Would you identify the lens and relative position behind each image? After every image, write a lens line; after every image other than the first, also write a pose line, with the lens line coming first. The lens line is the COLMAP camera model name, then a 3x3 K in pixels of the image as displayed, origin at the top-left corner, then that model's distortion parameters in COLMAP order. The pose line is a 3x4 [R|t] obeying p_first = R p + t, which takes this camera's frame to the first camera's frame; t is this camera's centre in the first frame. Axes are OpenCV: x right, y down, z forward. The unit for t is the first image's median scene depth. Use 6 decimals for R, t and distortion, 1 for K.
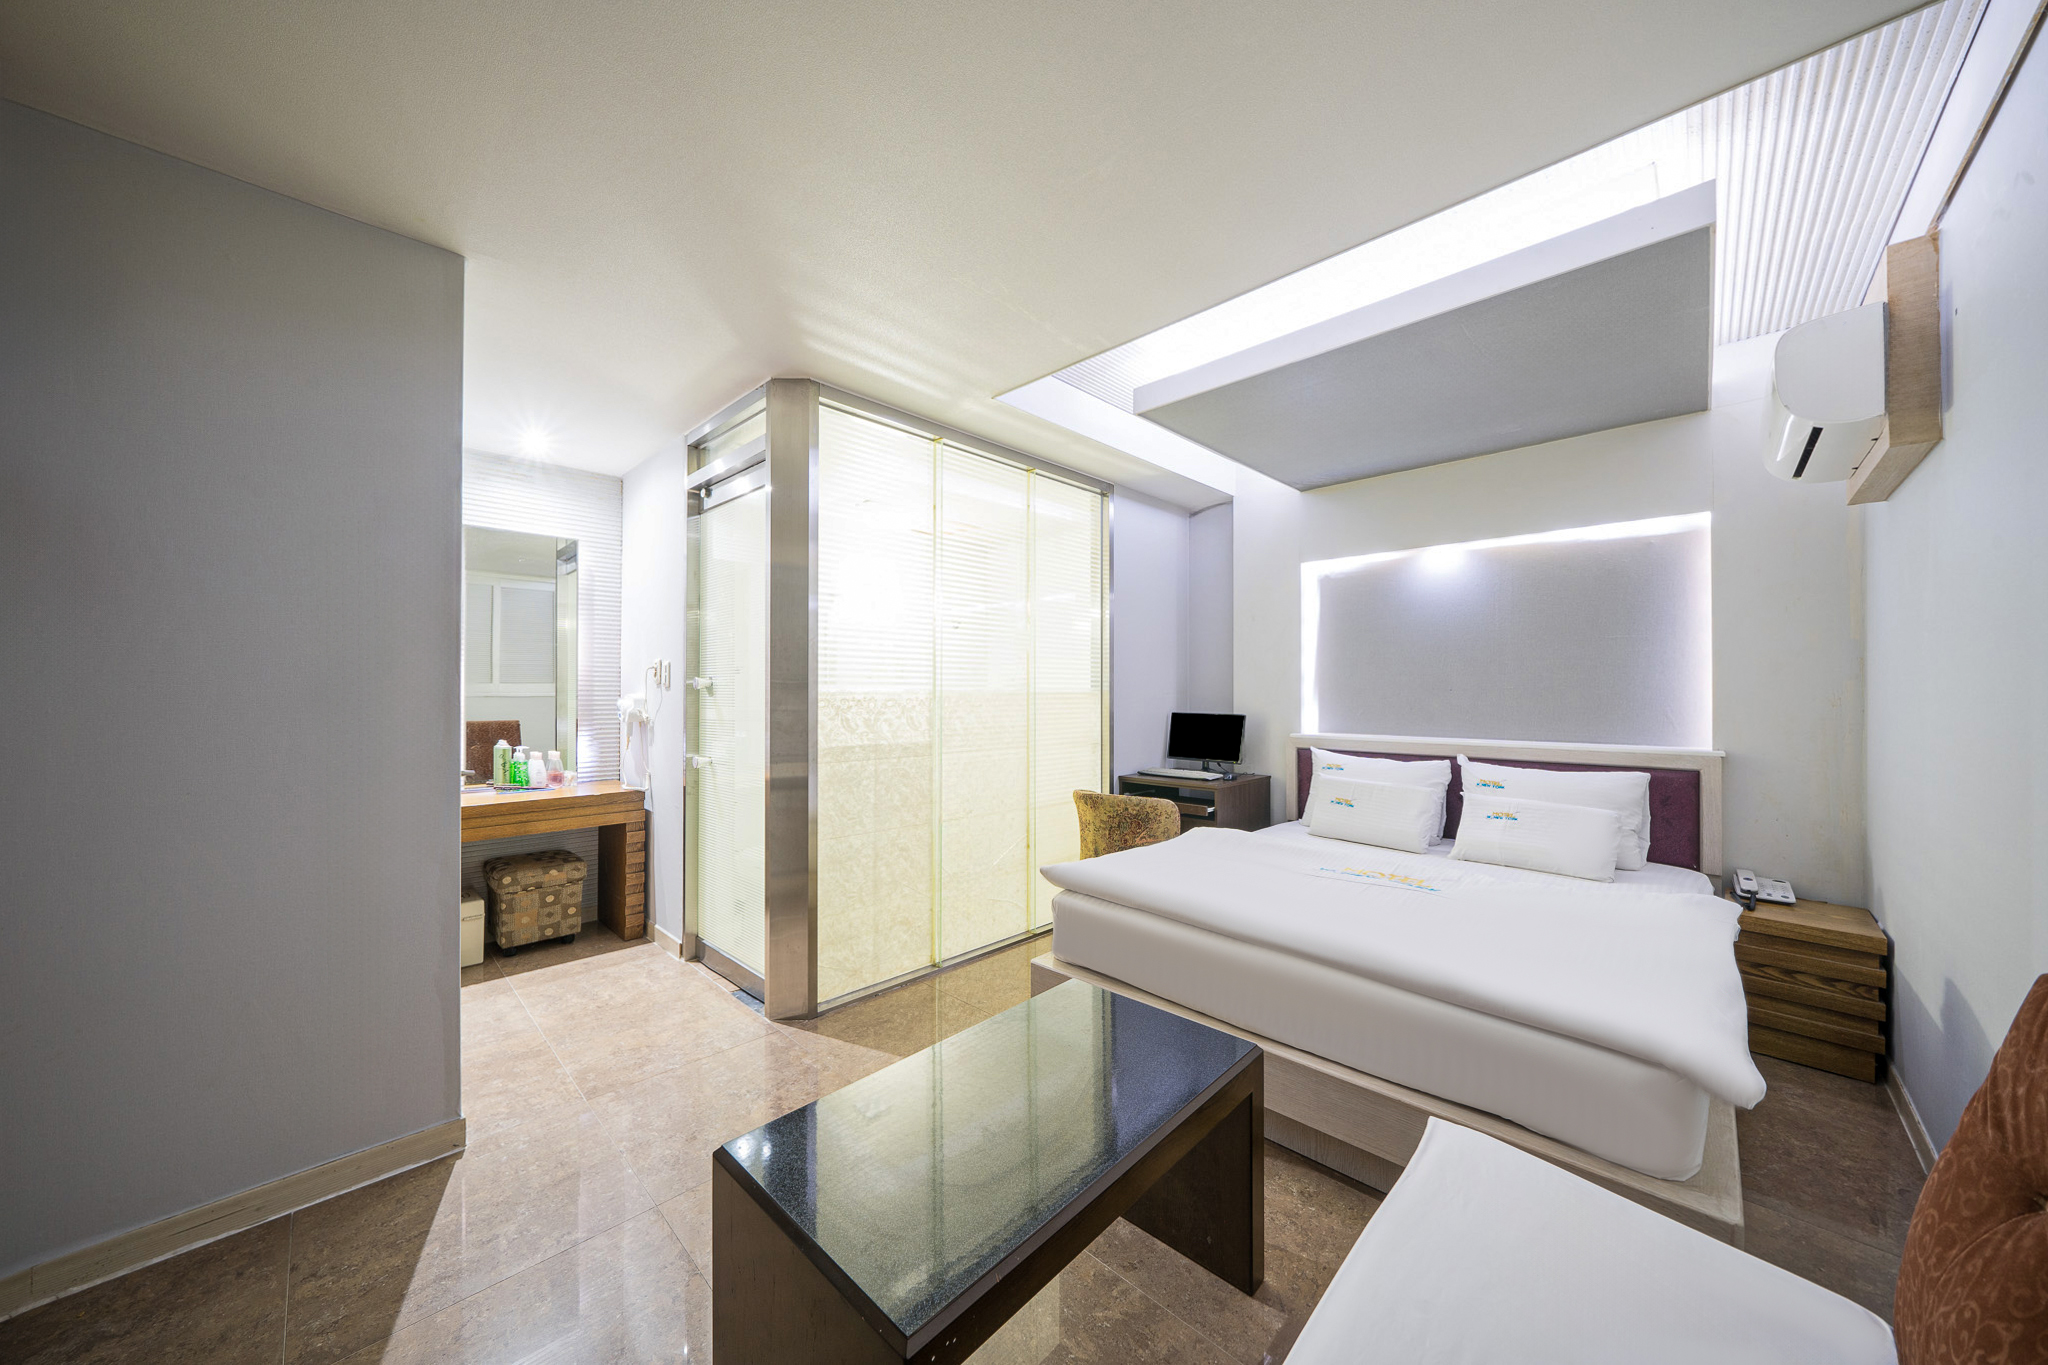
lens RADIAL K [[691.2, 0, 1025.7], [0, 691.2, 684.5], [0, 0, 1]] dist [-0.004025, -0.000213]
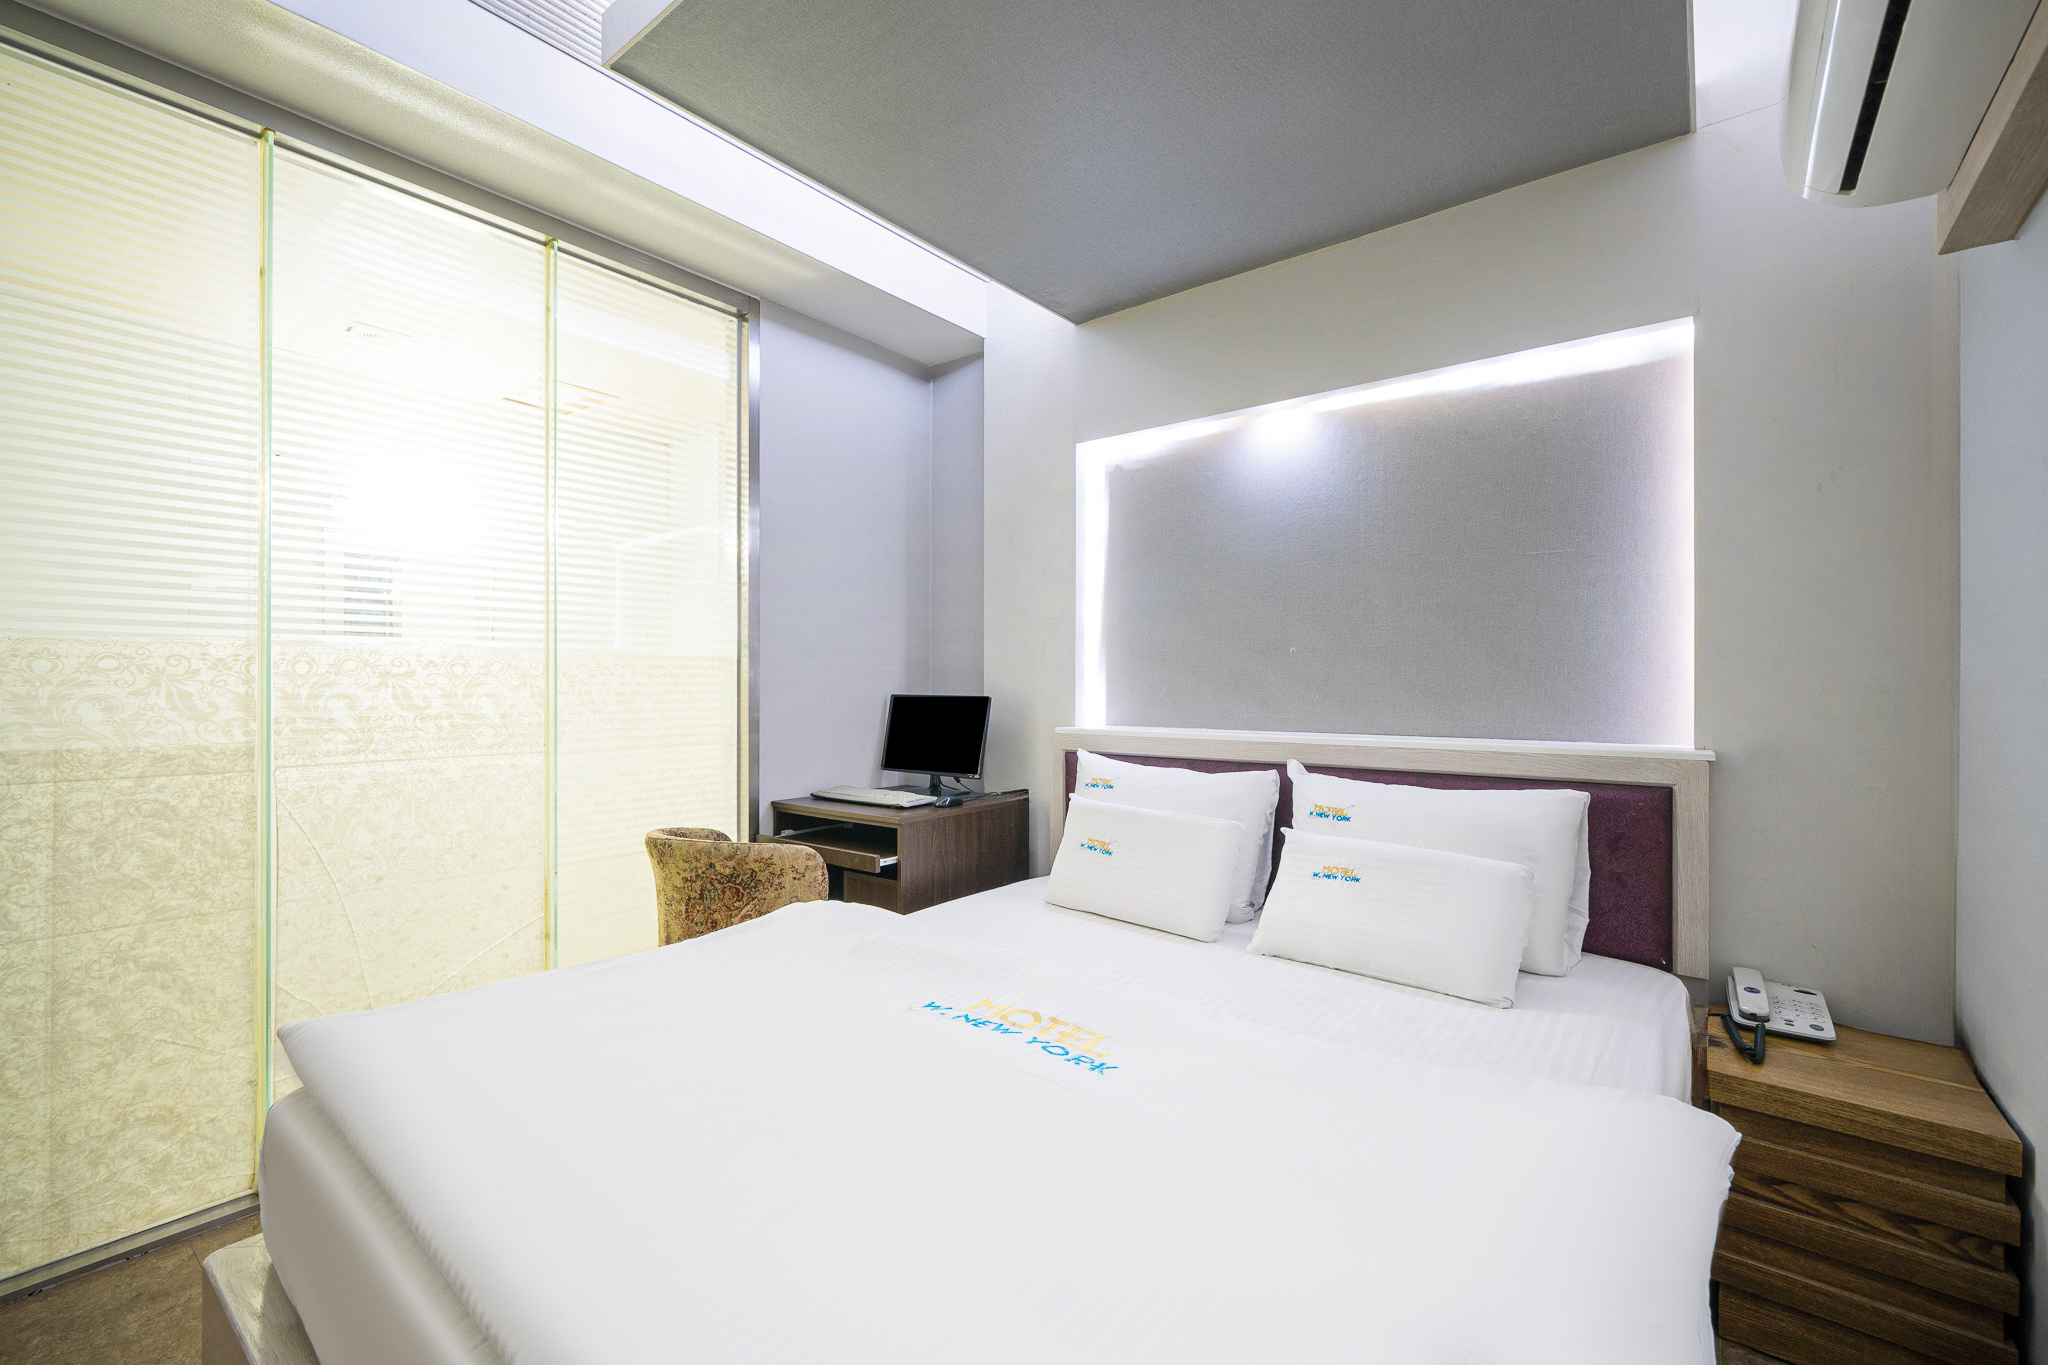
lens RADIAL K [[860.6, 0, 1017.6], [0, 860.6, 677.7], [0, 0, 1]] dist [-0.000665, 0.000337]
pose [[0.994533, 0.000904, 0.104415, 0.358369], [-0.001250, 0.999994, 0.003250, 0.034179], [-0.104411, -0.003362, 0.994529, 0.343635]]
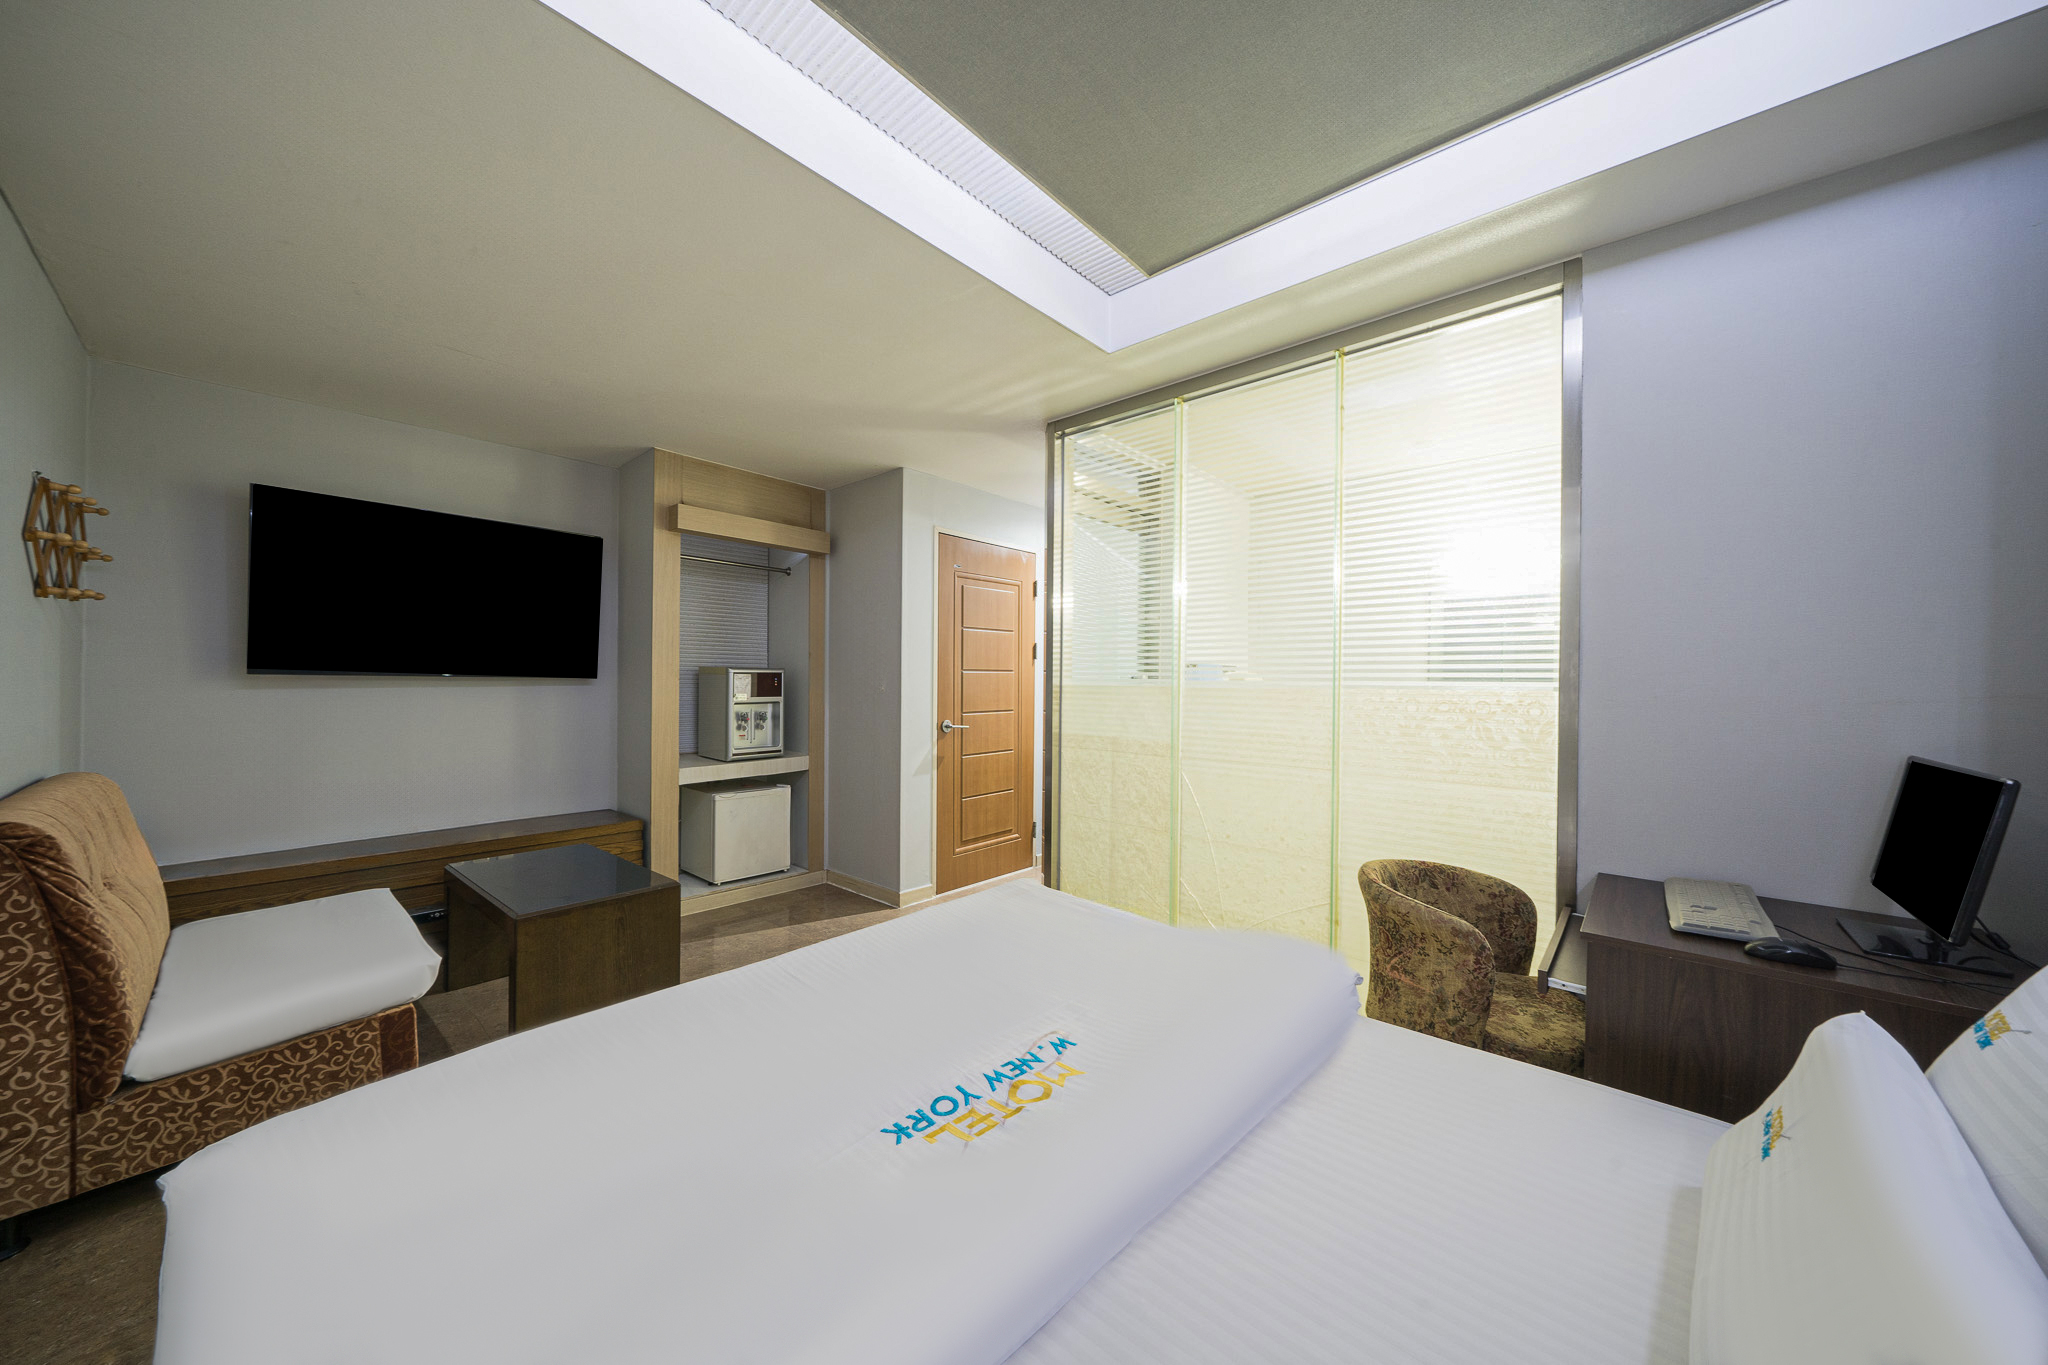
lens RADIAL K [[691.2, 0, 1027.4], [0, 691.2, 681.3], [0, 0, 1]] dist [-0.004025, -0.000213]
pose [[0.046581, -0.008800, -0.998876, 0.776422], [-0.005969, 0.999941, -0.009088, 0.014060], [0.998897, 0.006386, 0.046526, 0.801928]]
